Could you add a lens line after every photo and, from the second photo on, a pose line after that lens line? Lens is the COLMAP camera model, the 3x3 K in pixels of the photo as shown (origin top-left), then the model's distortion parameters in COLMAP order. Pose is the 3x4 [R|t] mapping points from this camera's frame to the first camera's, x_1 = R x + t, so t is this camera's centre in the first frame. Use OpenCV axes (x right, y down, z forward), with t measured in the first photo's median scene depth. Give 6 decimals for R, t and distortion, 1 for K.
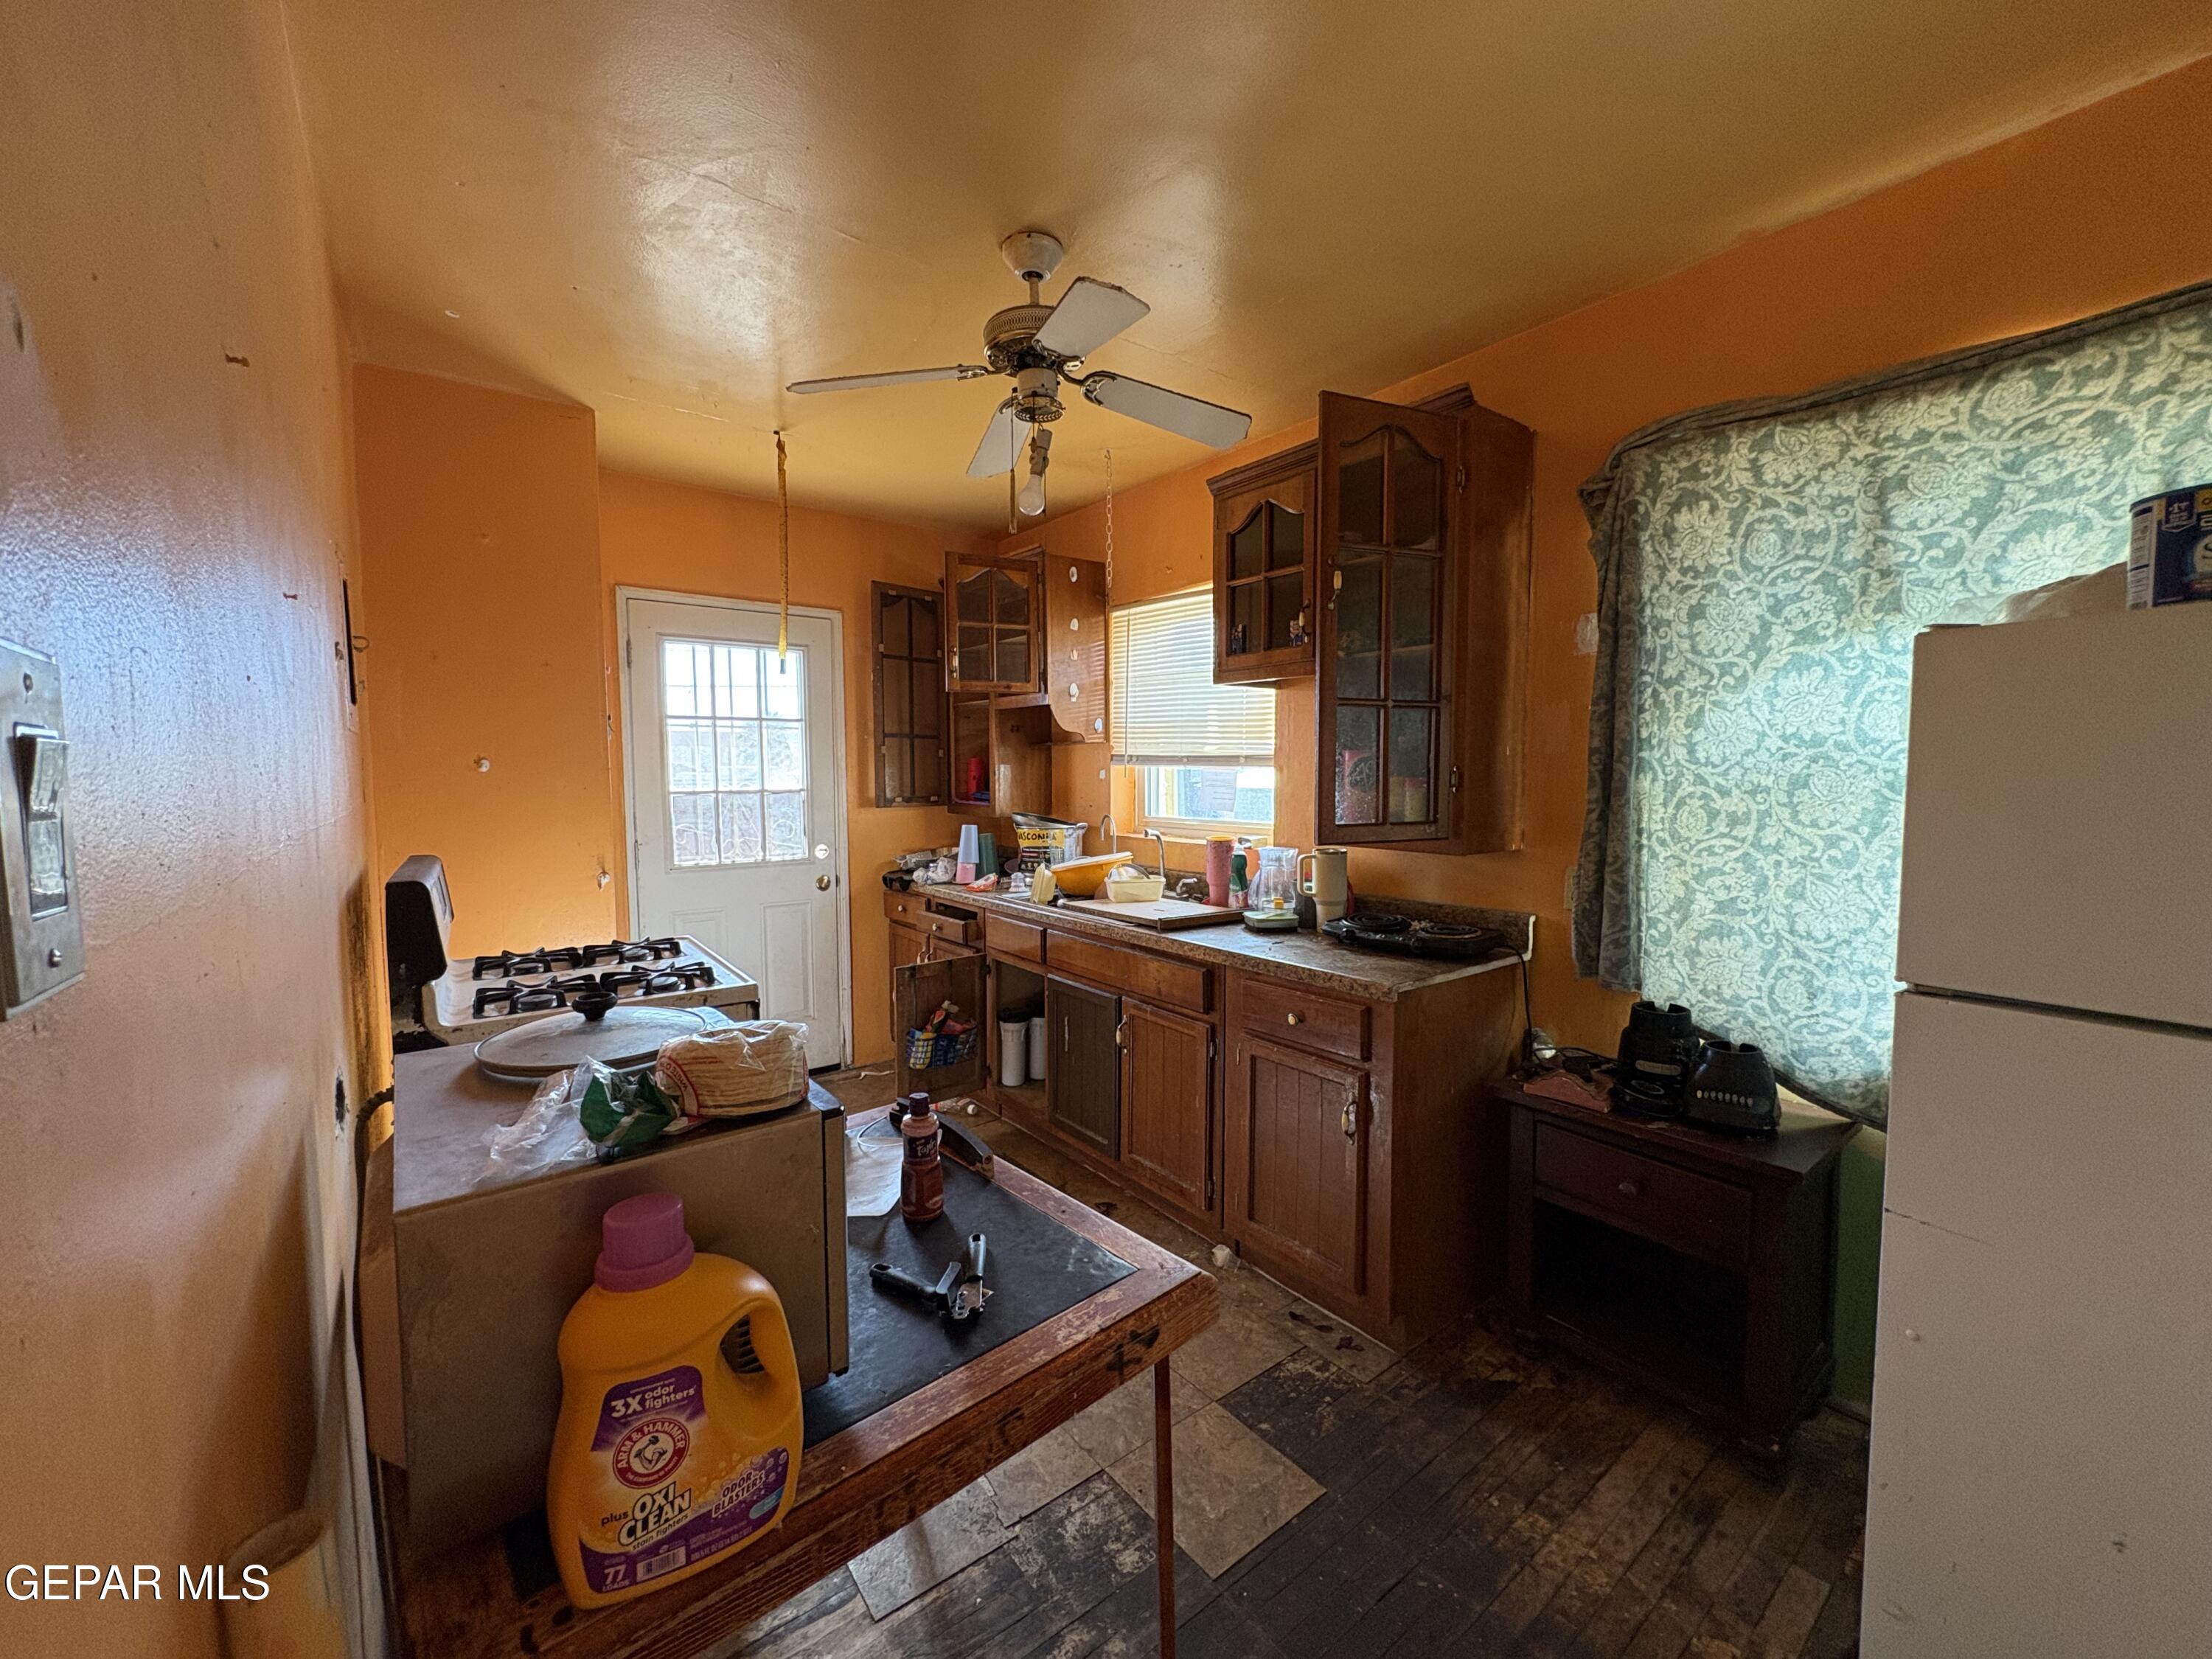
lens RADIAL K [[888.4, 0, 1106.0], [0, 888.4, 829.5], [0, 0, 1]] dist [0.000598, -0.000098]
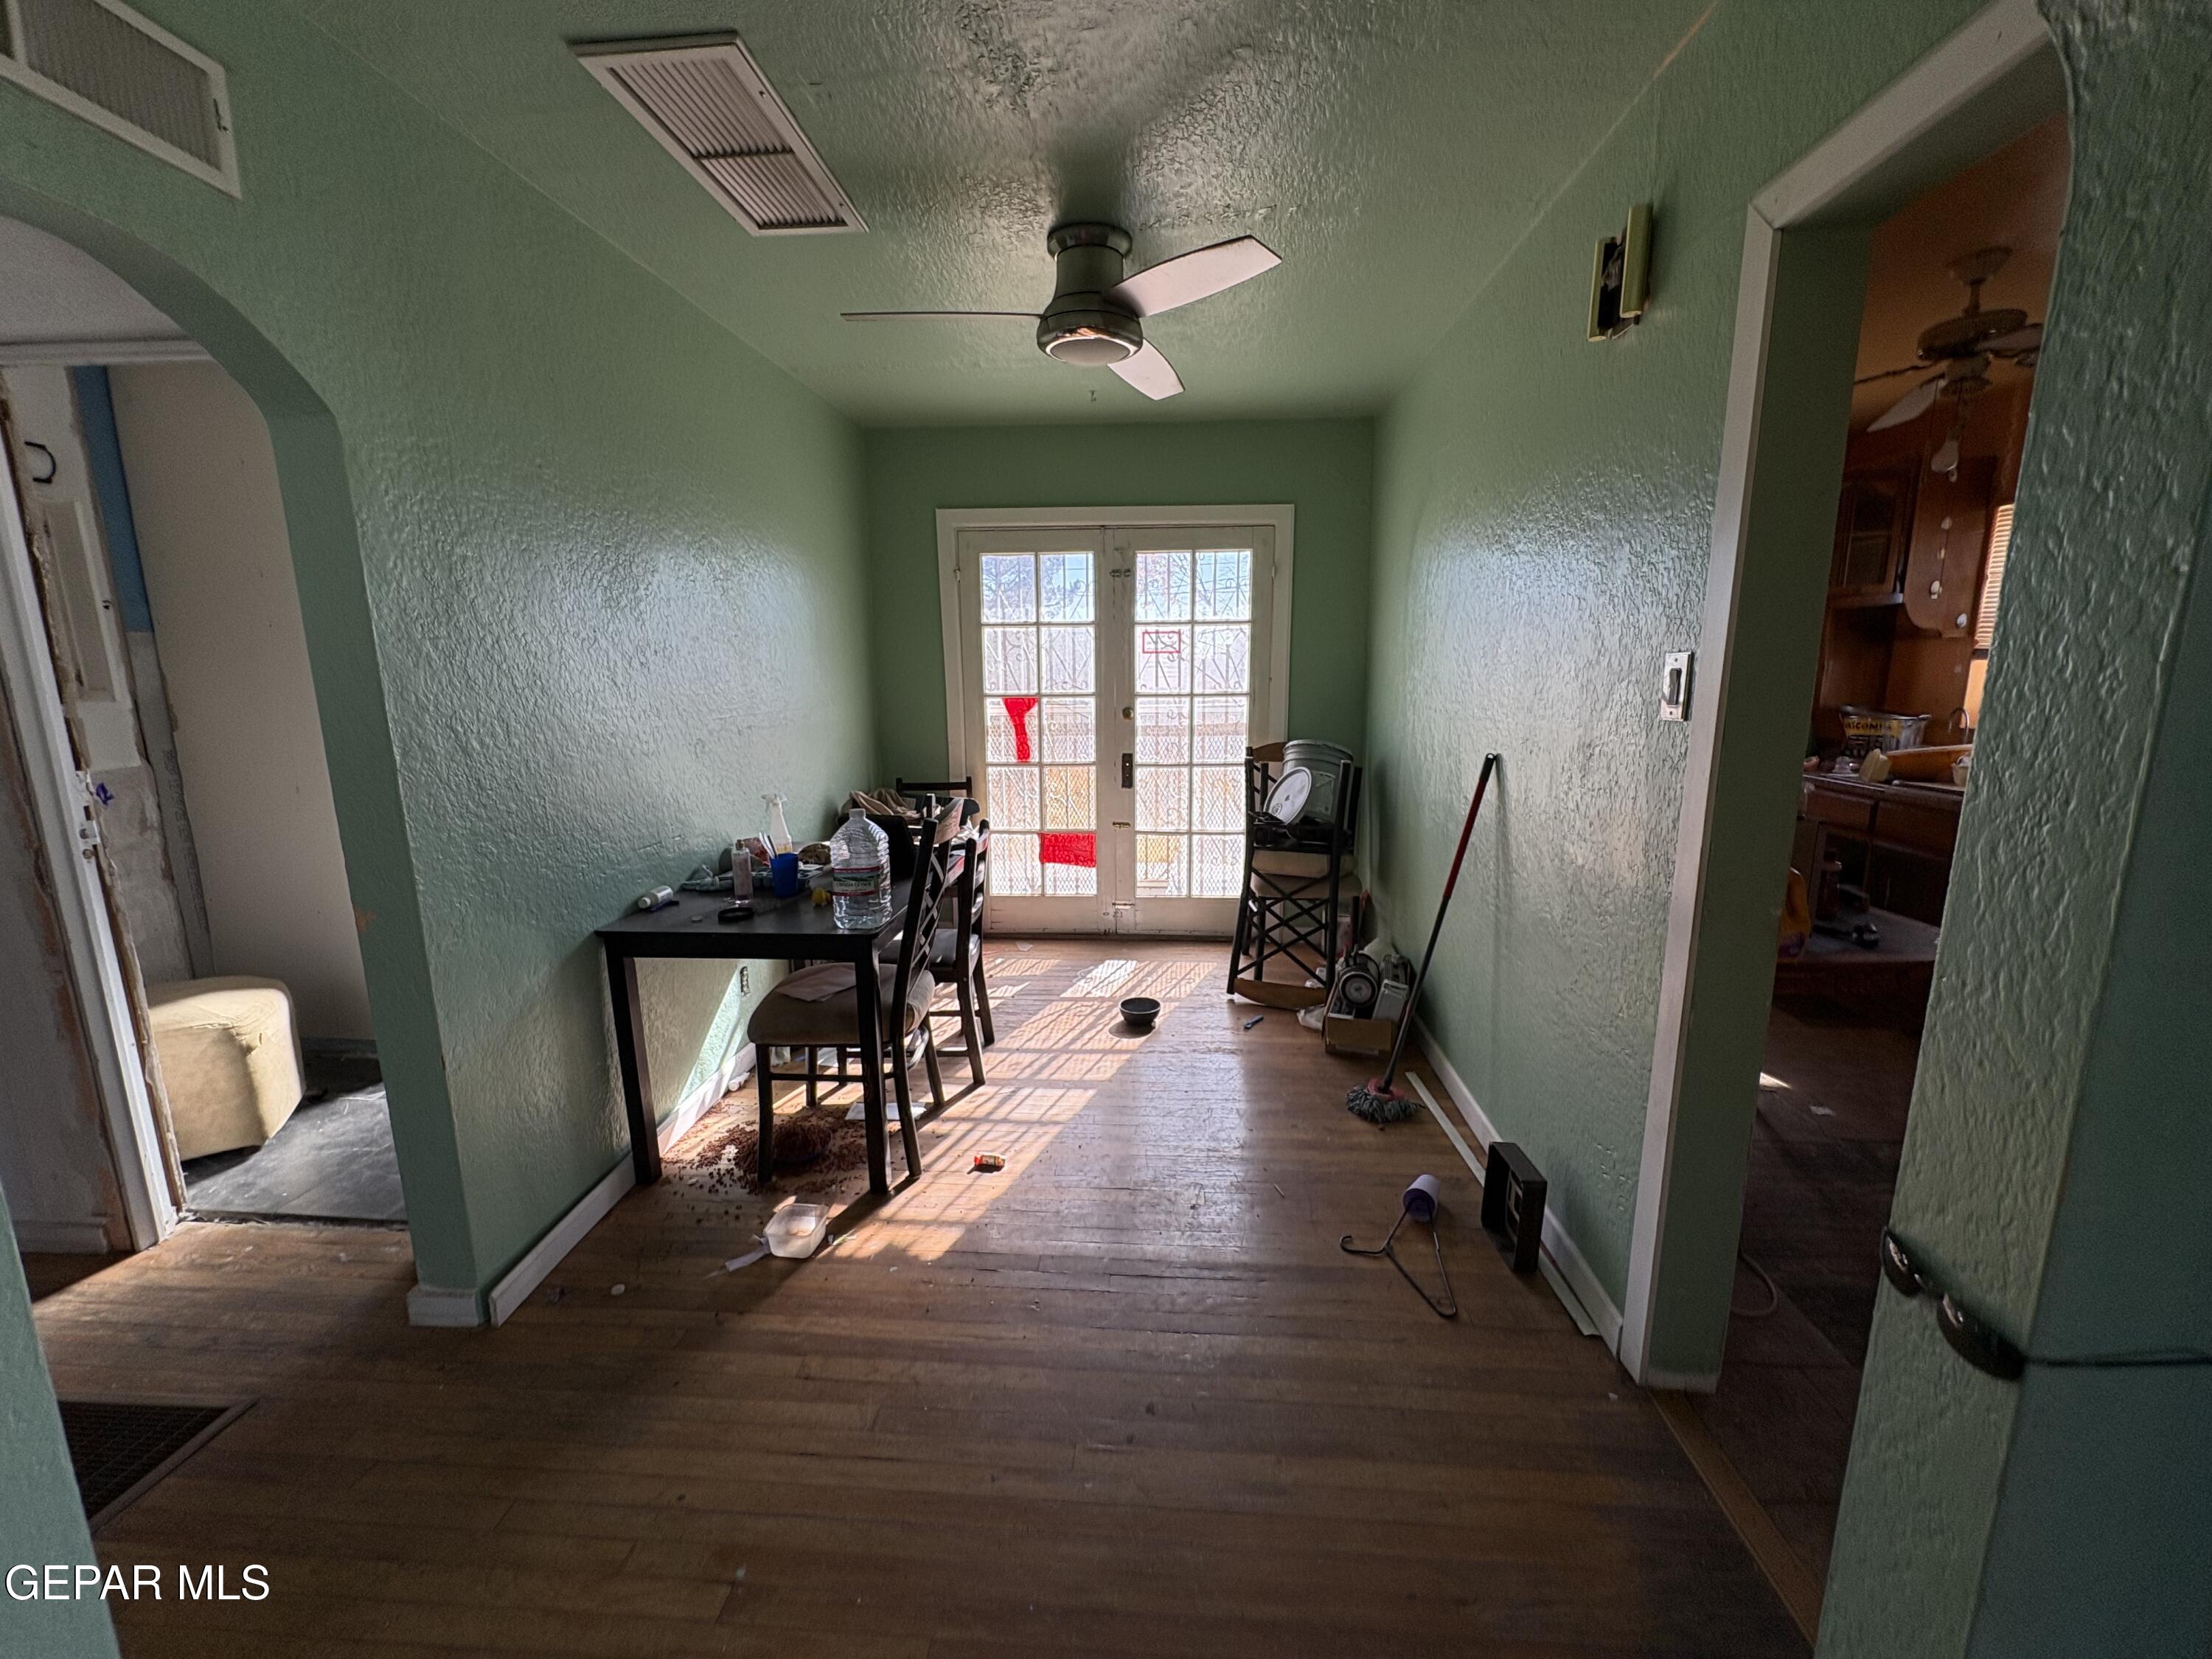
lens RADIAL K [[888.4, 0, 1106.0], [0, 888.4, 829.5], [0, 0, 1]] dist [0.000598, -0.000098]
pose [[0.743303, 0.116652, -0.658705, -0.040871], [-0.039958, 0.990663, 0.130349, 0.029857], [0.667760, -0.070568, 0.741024, -0.471609]]
